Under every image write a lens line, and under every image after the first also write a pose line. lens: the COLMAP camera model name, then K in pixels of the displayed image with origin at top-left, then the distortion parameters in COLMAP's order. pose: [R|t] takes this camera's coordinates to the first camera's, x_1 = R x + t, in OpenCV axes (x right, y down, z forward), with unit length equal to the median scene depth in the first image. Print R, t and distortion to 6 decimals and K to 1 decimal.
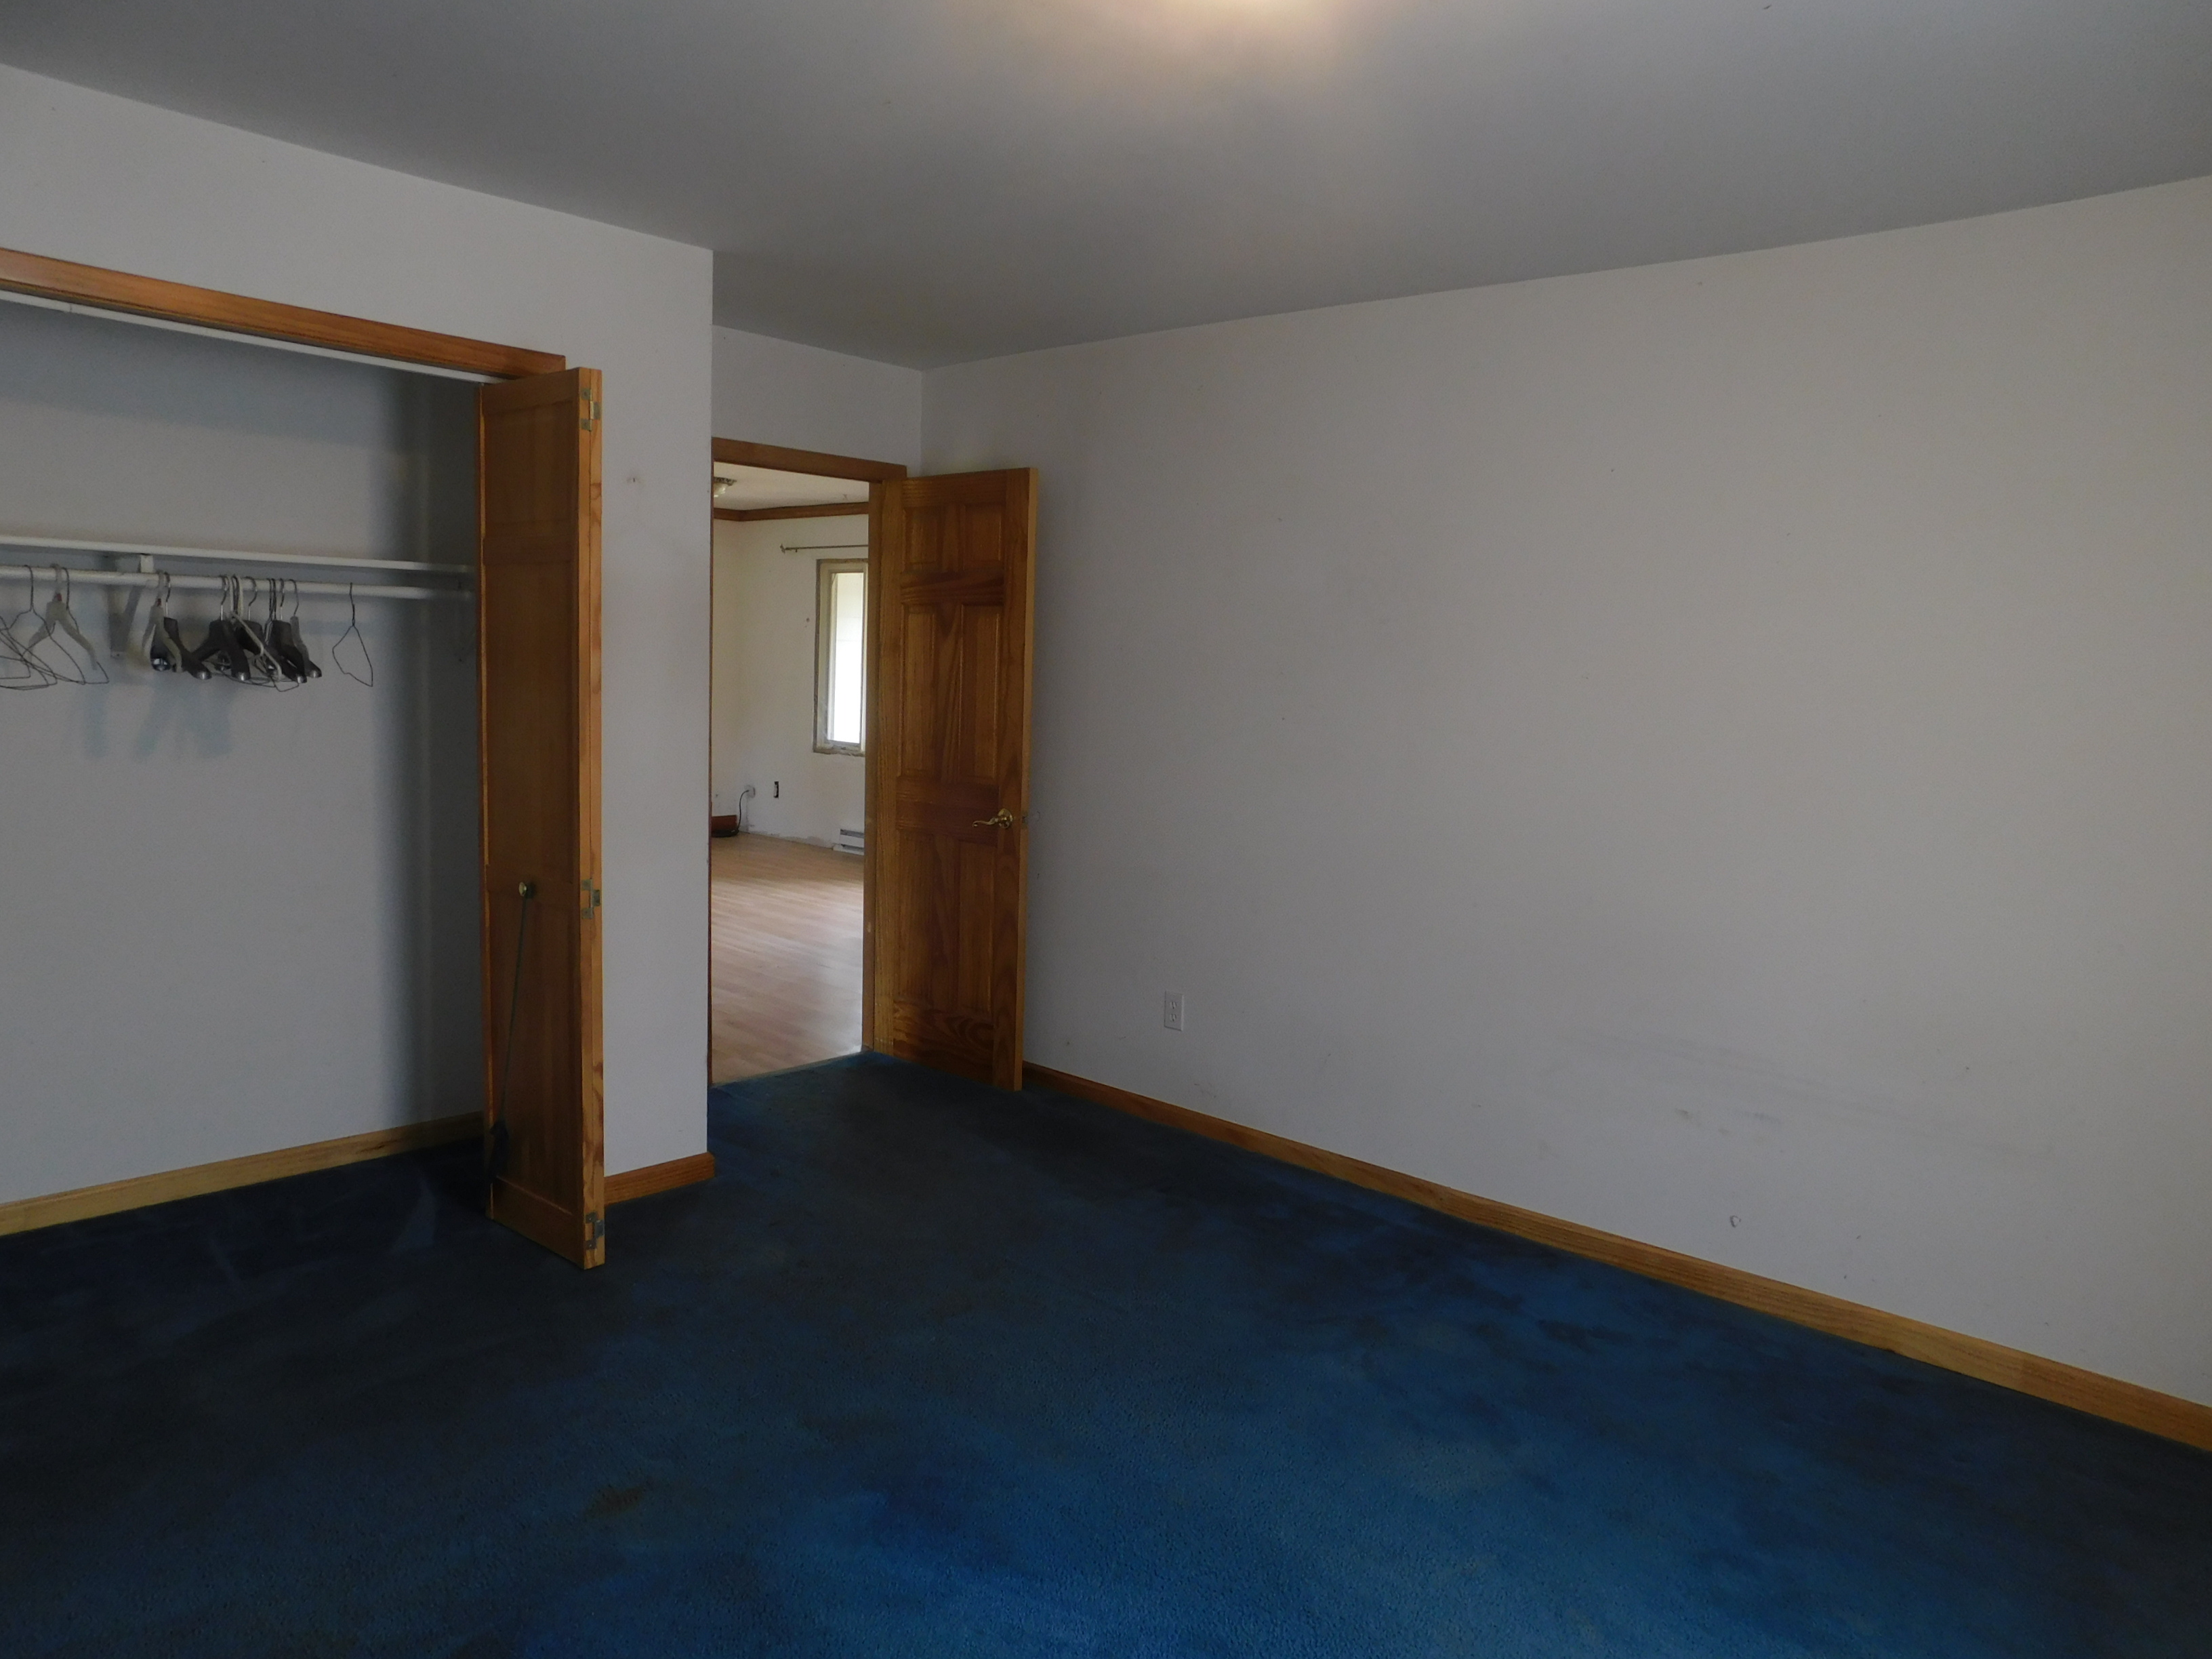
lens RADIAL K [[1488.6, 0, 1093.9], [0, 1488.6, 835.9], [0, 0, 1]] dist [-0.031503, 0.034175]
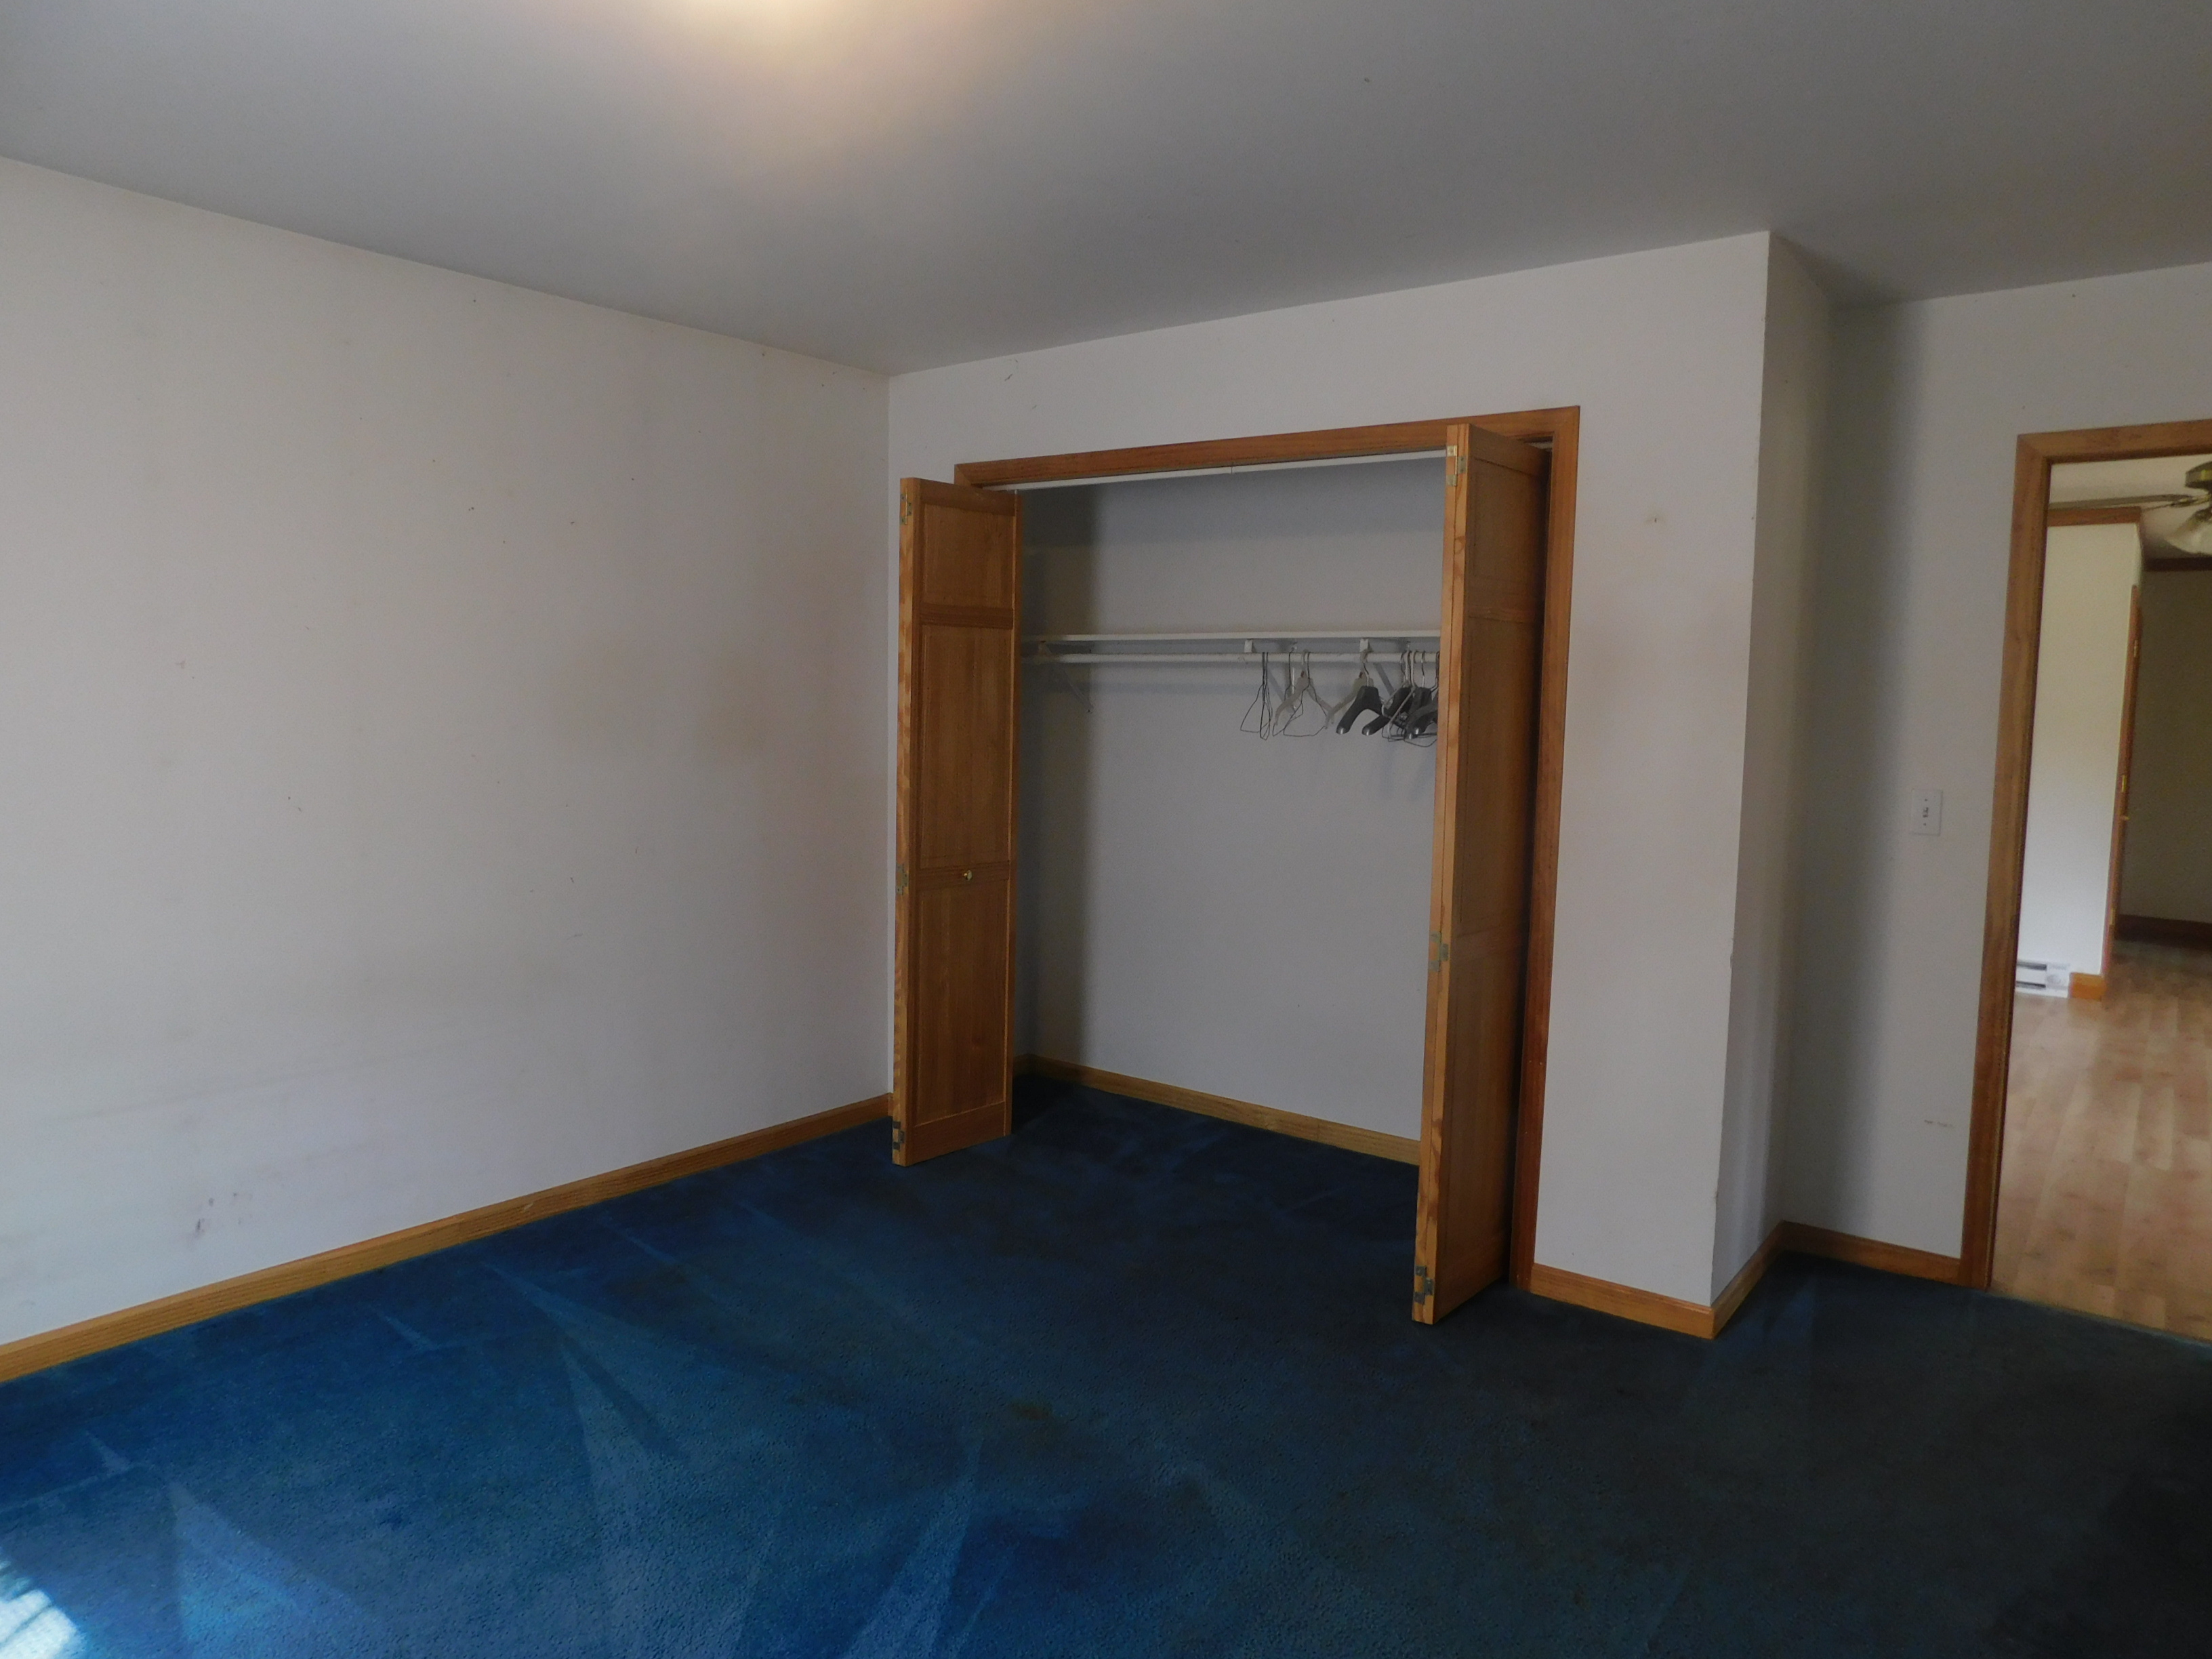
lens RADIAL K [[1488.6, 0, 1095.5], [0, 1488.6, 822.8], [0, 0, 1]] dist [-0.031503, 0.034175]
pose [[0.091197, 0.059044, -0.994081, 0.615770], [-0.135165, 0.989737, 0.046386, -0.058425], [0.986617, 0.130135, 0.098242, 0.643780]]
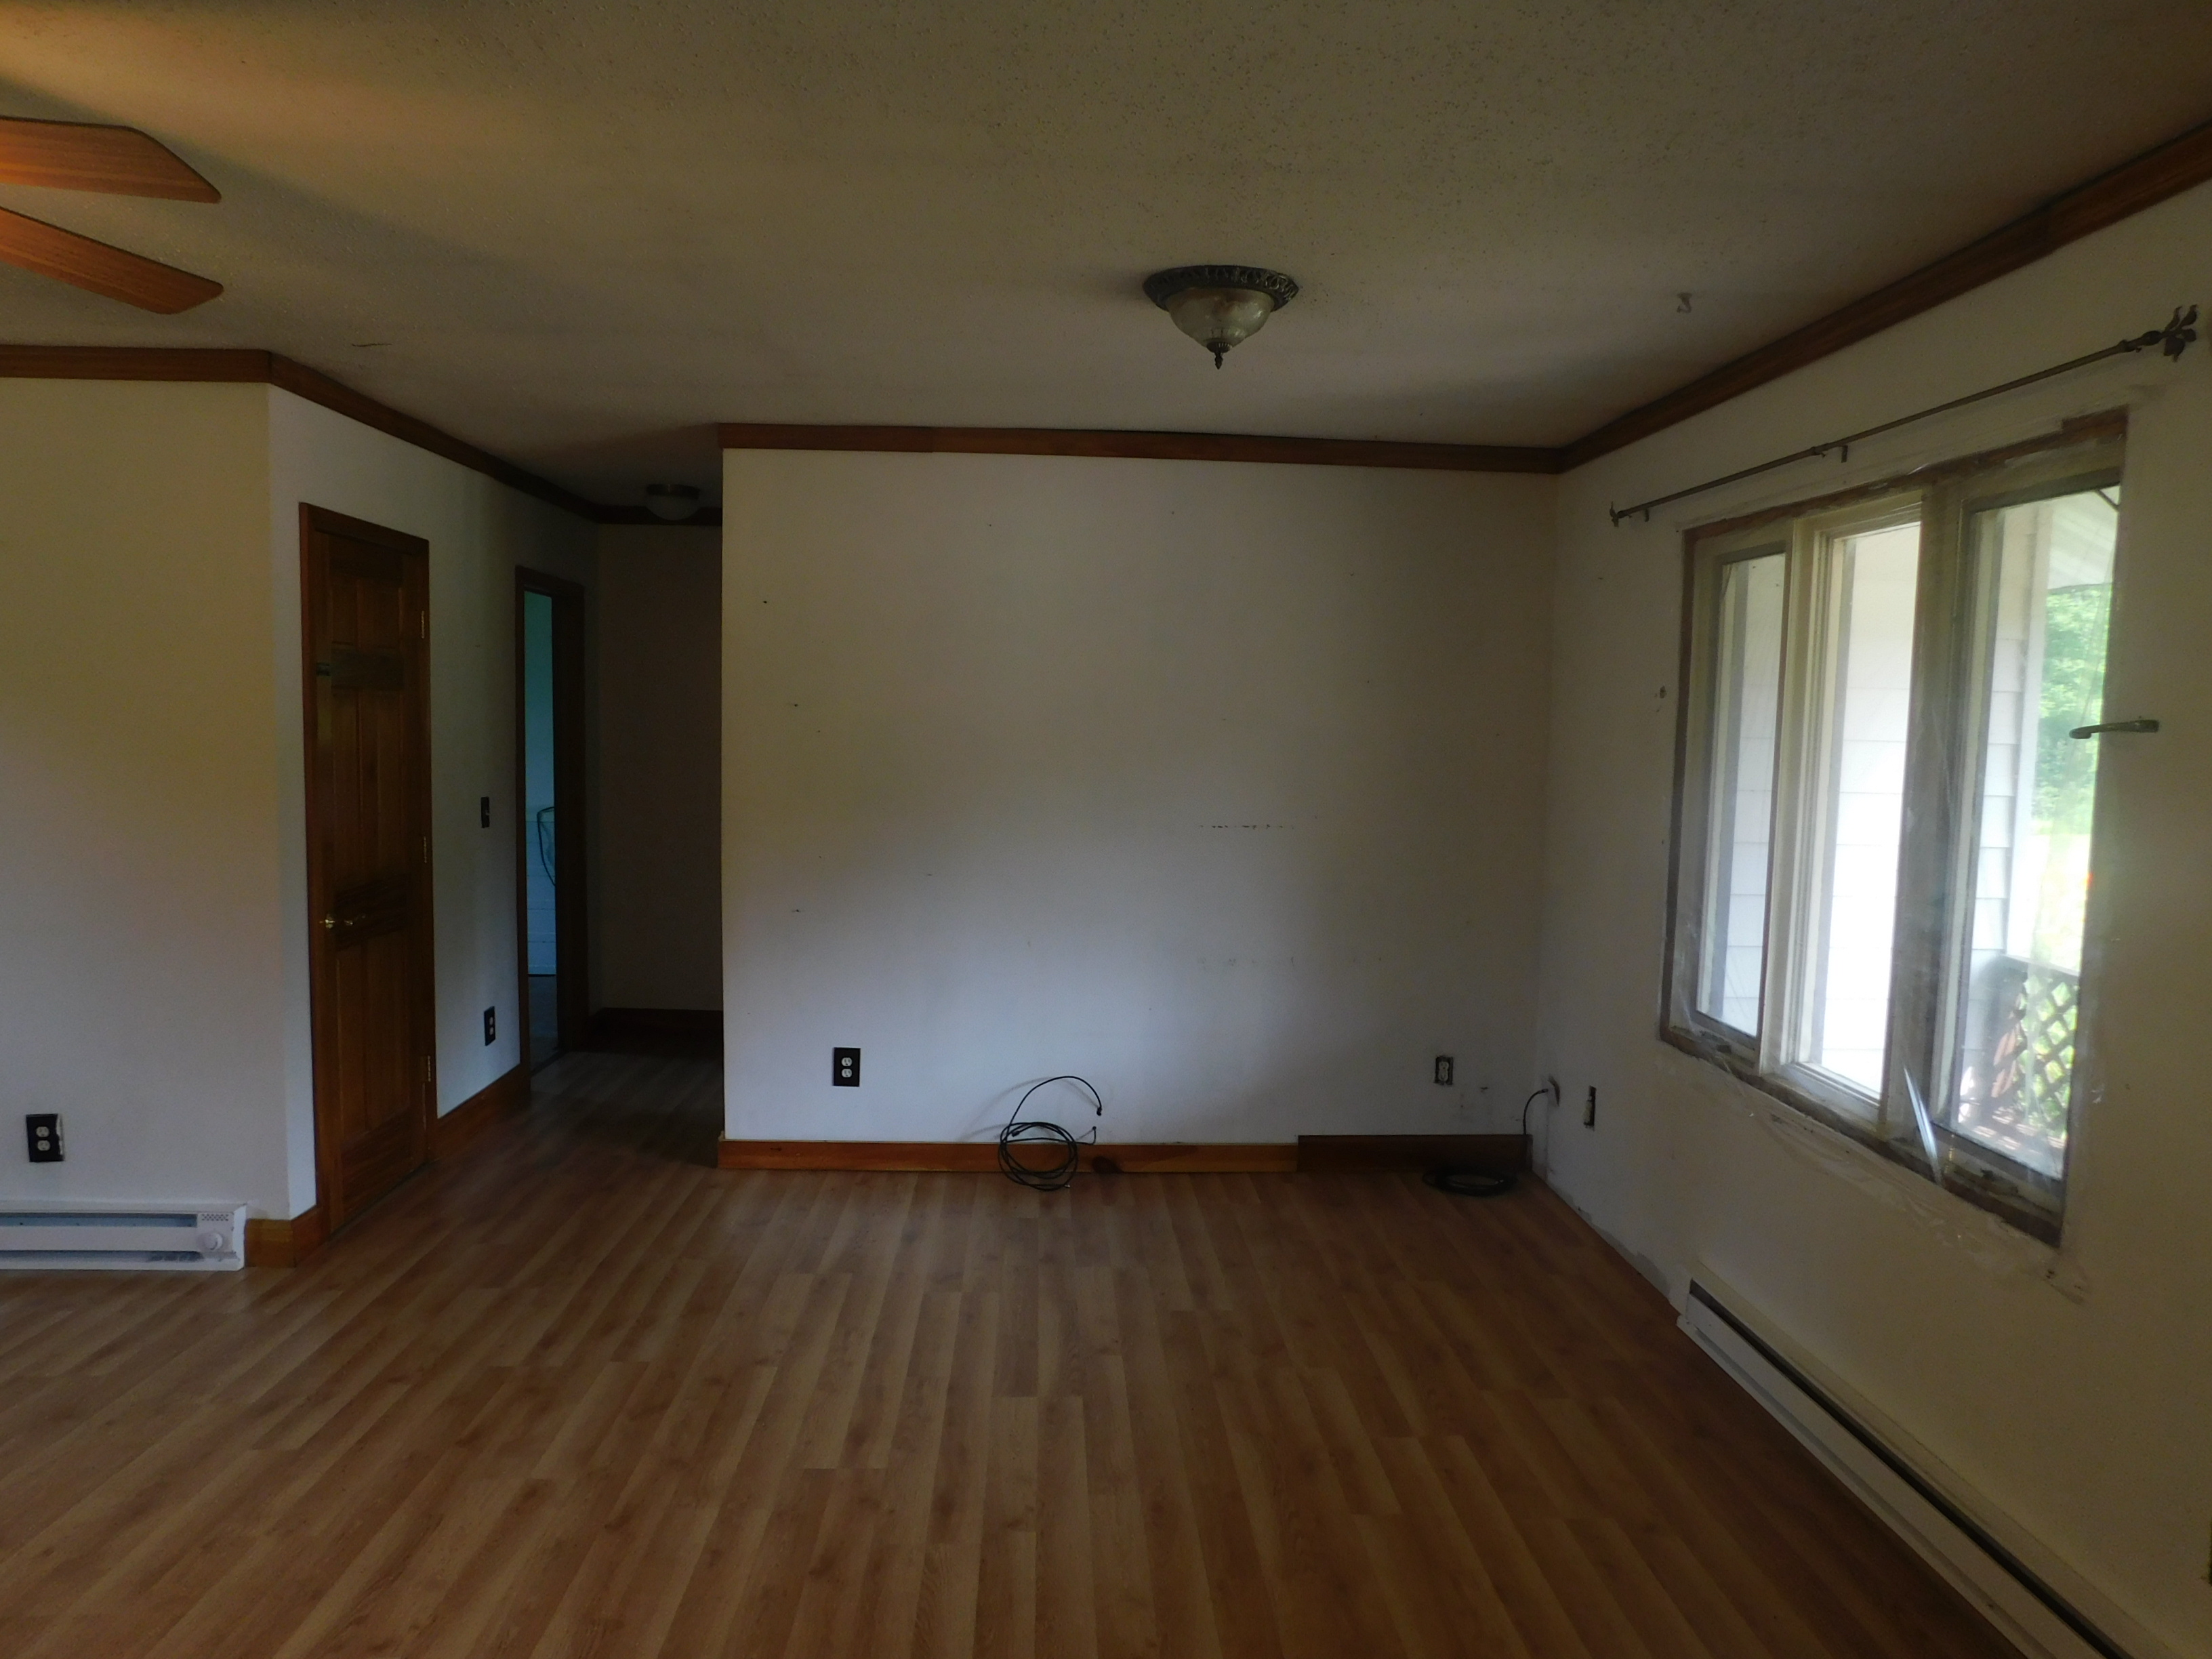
lens RADIAL K [[1488.6, 0, 1112.4], [0, 1488.6, 828.2], [0, 0, 1]] dist [-0.031503, 0.034175]
pose [[0.723559, 0.032612, -0.689492, -0.094094], [-0.075106, 0.996672, -0.031676, -0.266636], [0.686164, 0.074705, 0.723600, 1.913162]]
